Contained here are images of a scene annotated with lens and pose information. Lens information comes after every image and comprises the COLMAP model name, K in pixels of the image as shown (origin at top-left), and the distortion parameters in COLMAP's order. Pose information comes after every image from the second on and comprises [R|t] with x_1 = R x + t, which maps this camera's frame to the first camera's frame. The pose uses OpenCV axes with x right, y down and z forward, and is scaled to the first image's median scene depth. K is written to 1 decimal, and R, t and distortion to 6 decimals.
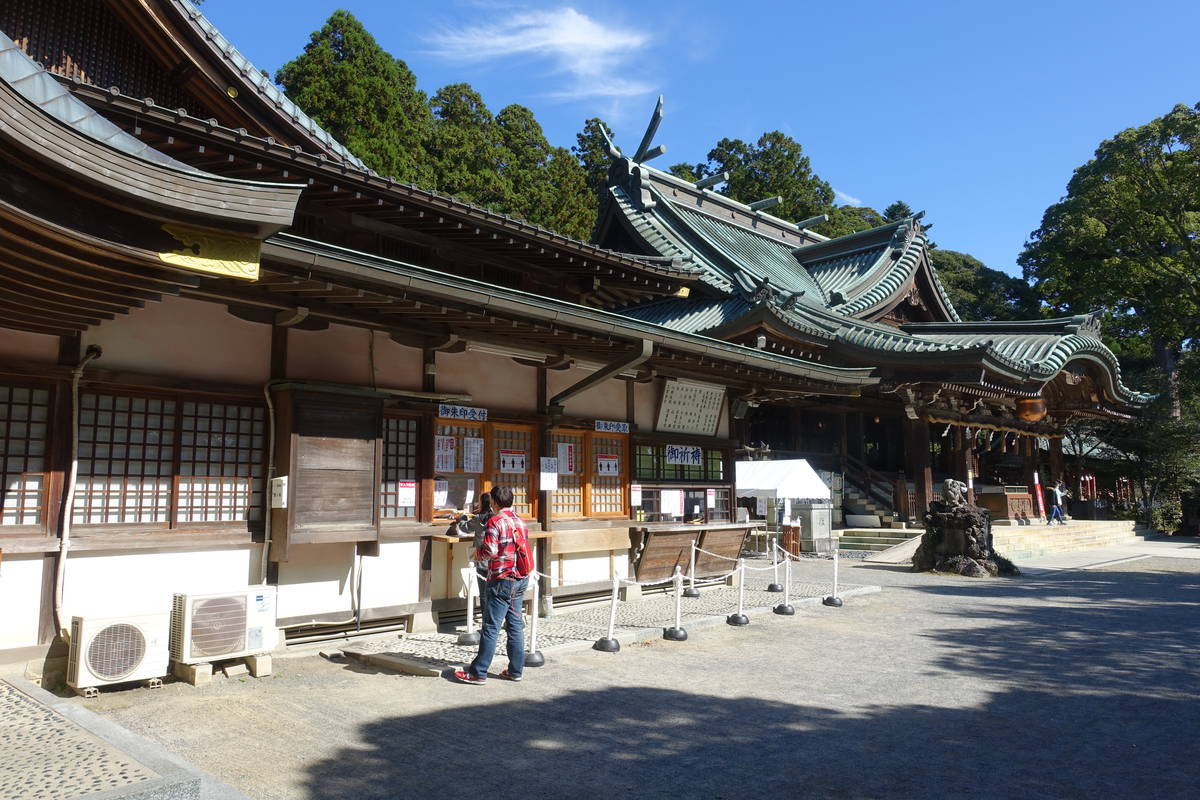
lens RADIAL K [[817.4, 0, 601.7], [0, 817.4, 402.2], [0, 0, 1]] dist [-0.002528, -0.007503]
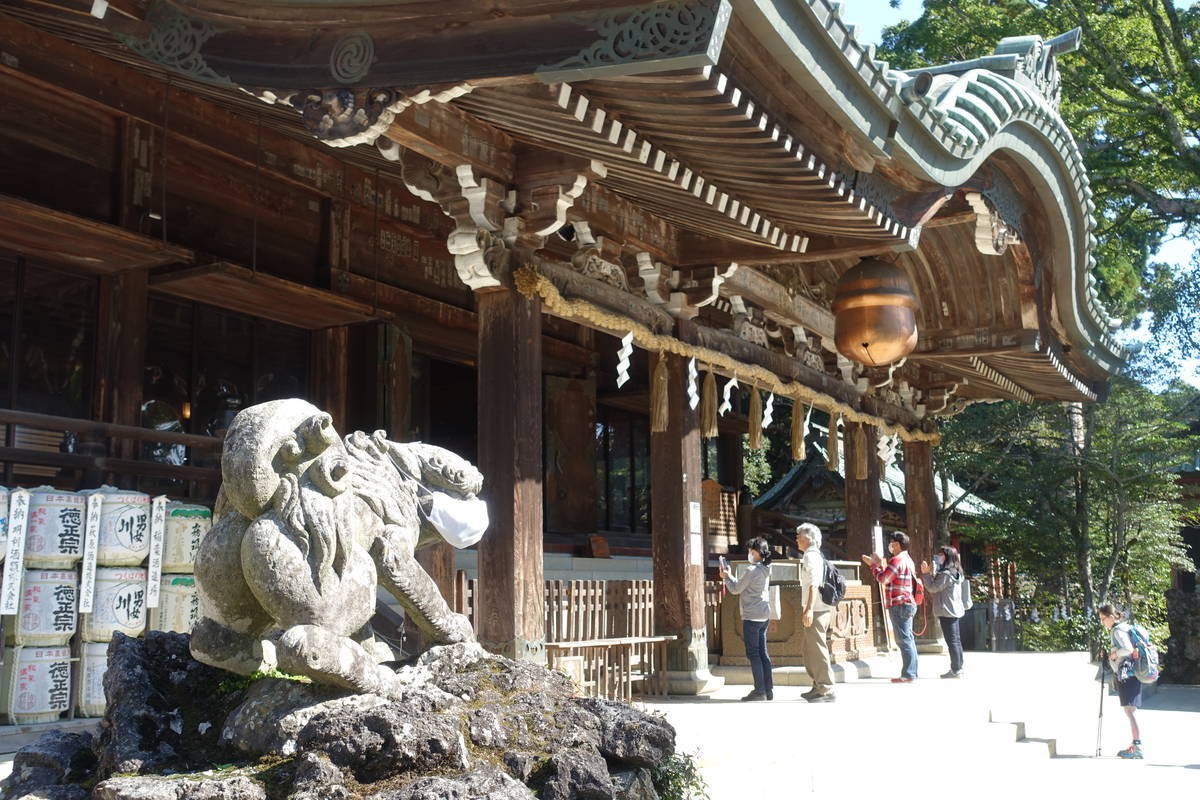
lens RADIAL K [[1318.6, 0, 599.4], [0, 1318.6, 397.8], [0, 0, 1]] dist [0.019652, 0.000000]
pose [[0.952515, 0.039243, 0.301953, 0.270723], [-0.028972, 0.998842, -0.038422, 0.064275], [-0.303111, 0.027849, 0.952548, 0.550067]]
